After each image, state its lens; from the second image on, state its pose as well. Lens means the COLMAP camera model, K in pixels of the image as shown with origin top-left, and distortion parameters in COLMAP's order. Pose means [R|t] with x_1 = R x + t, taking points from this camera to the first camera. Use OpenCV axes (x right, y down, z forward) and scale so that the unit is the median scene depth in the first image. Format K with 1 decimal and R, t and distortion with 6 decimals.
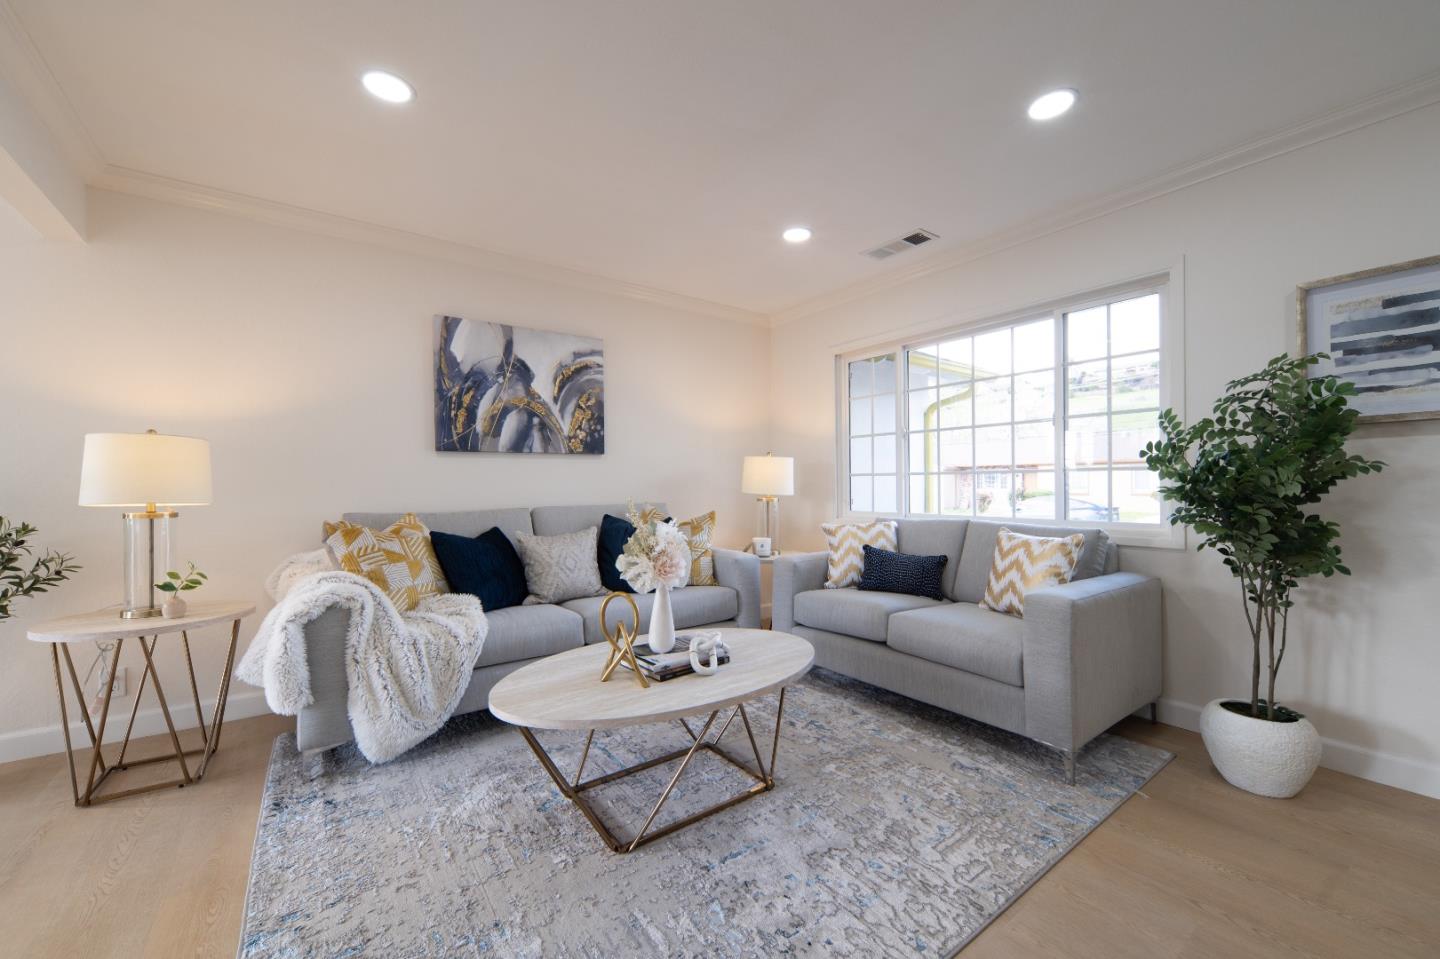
lens RADIAL K [[561.9, 0, 717.1], [0, 561.9, 487.6], [0, 0, 1]] dist [0.001078, -0.001688]
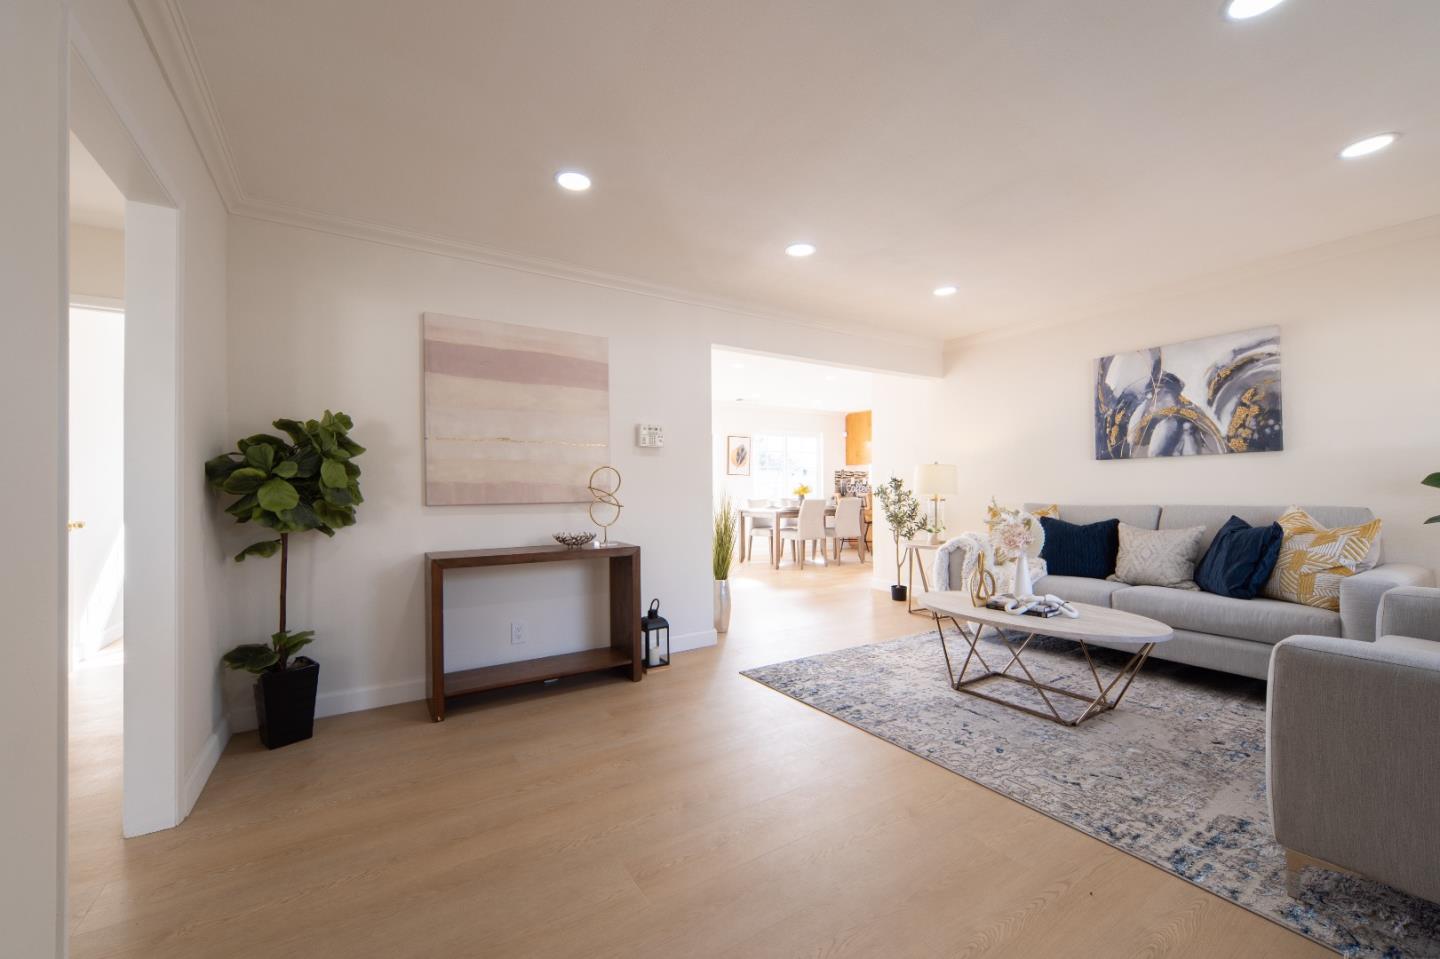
lens RADIAL K [[561.9, 0, 720.4], [0, 561.9, 485.5], [0, 0, 1]] dist [0.001078, -0.001688]
pose [[-0.066507, 0.000884, -0.997786, 0.850080], [0.003546, 0.999994, 0.000650, -0.008198], [0.997780, -0.003495, -0.066510, 0.180681]]
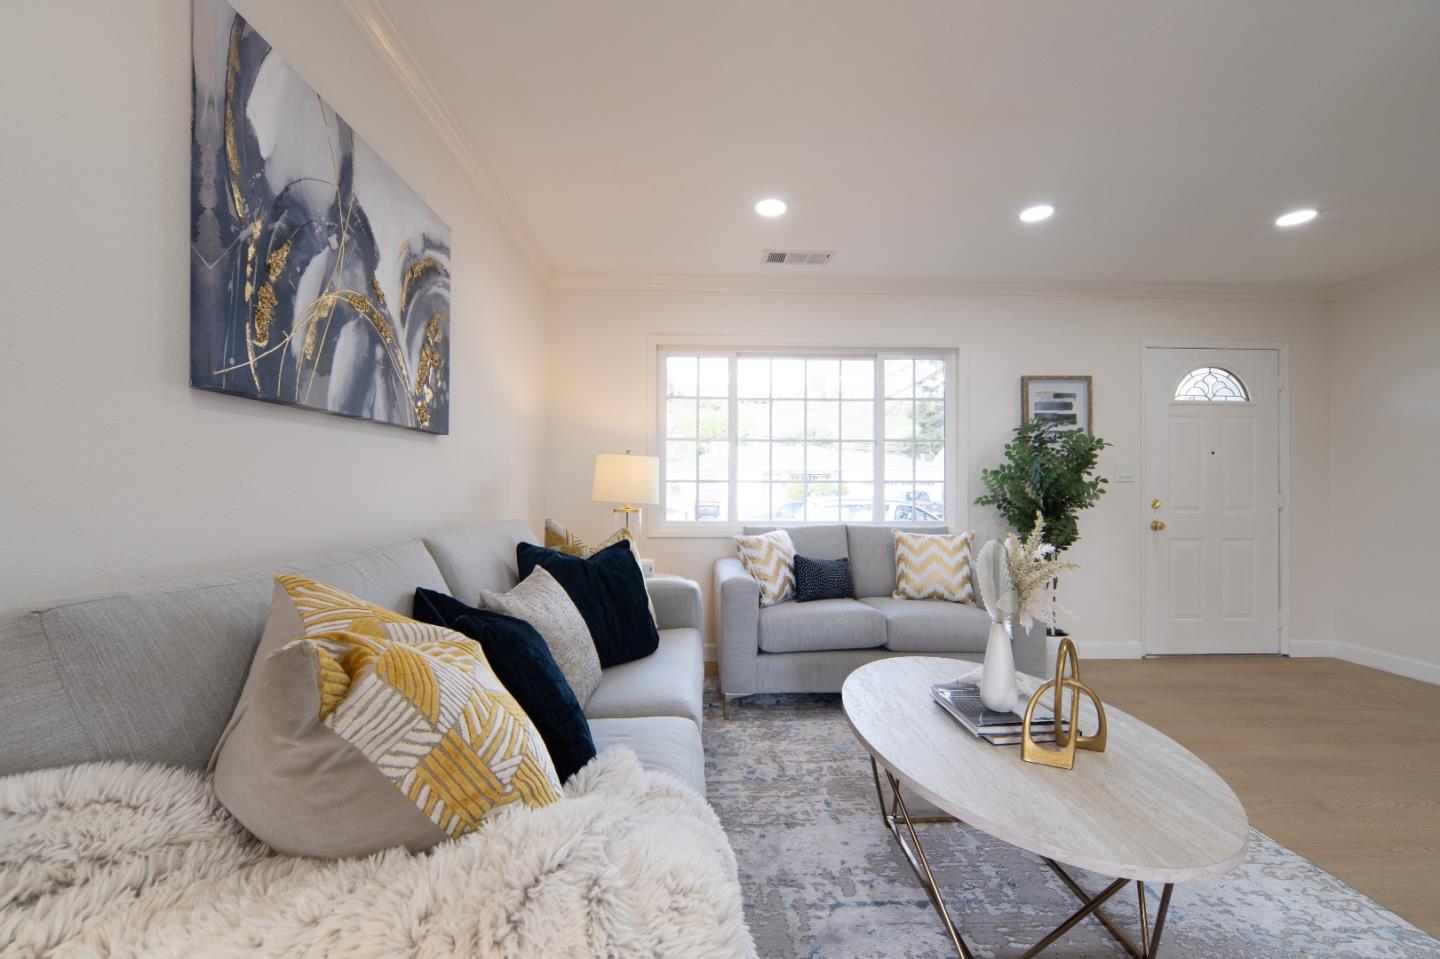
lens RADIAL K [[561.9, 0, 718.2], [0, 561.9, 486.9], [0, 0, 1]] dist [0.001078, -0.001688]
pose [[0.564488, 0.010845, 0.825370, -0.568917], [-0.002668, 0.999932, -0.011313, -0.003104], [-0.825437, 0.004184, 0.564478, 0.522926]]
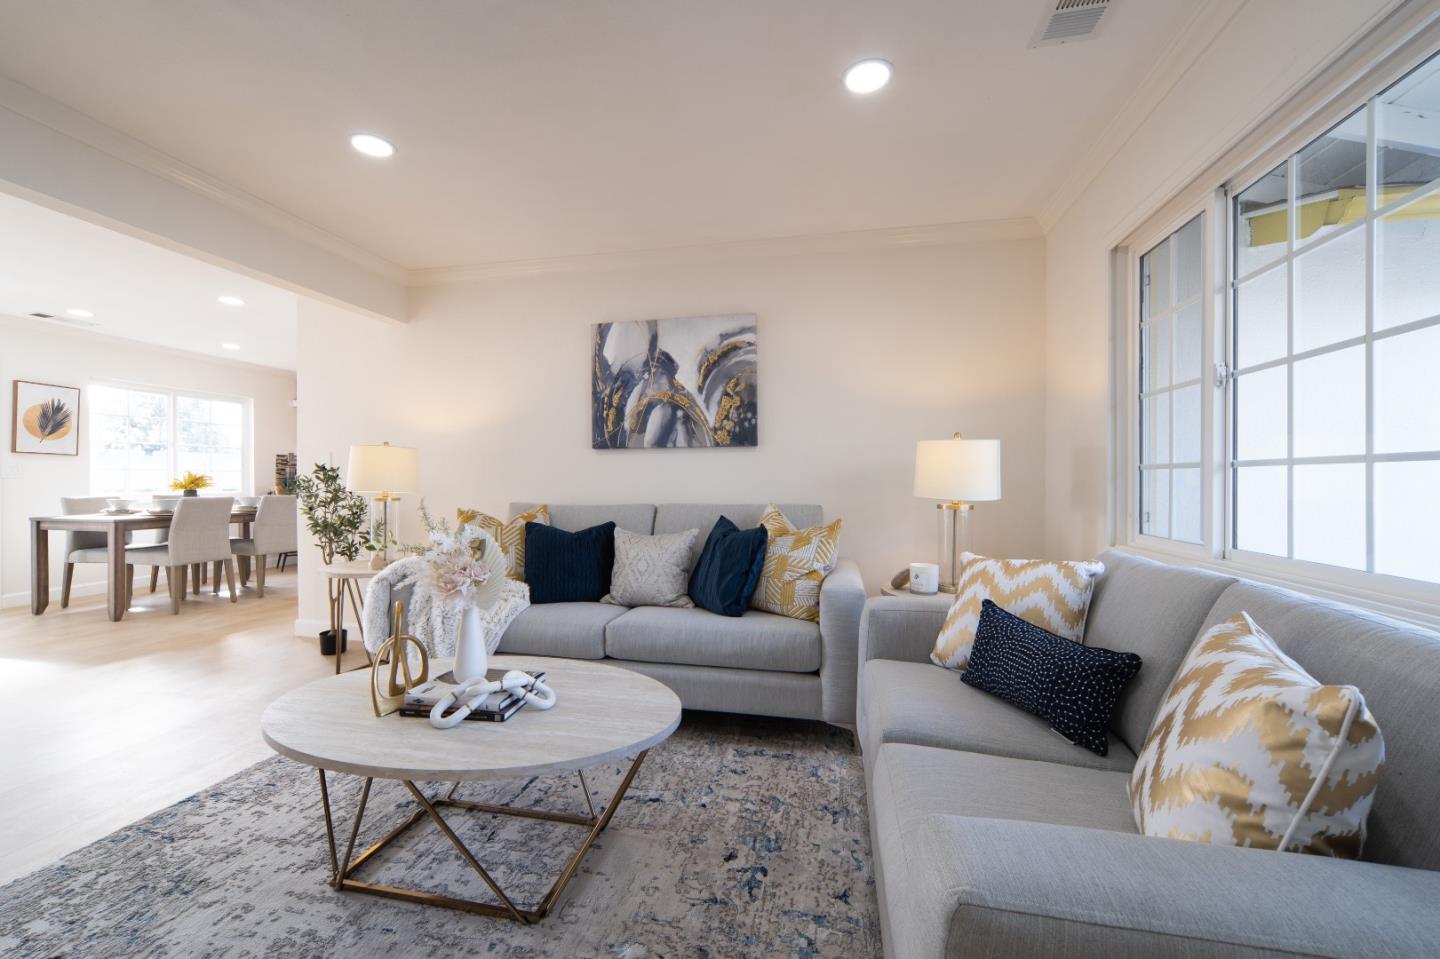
lens RADIAL K [[561.9, 0, 717.3], [0, 561.9, 486.2], [0, 0, 1]] dist [0.001078, -0.001688]
pose [[0.665975, 0.016704, -0.745787, 0.453123], [-0.010721, 0.999860, 0.012820, -0.008830], [0.745897, -0.000542, 0.666061, 0.425199]]
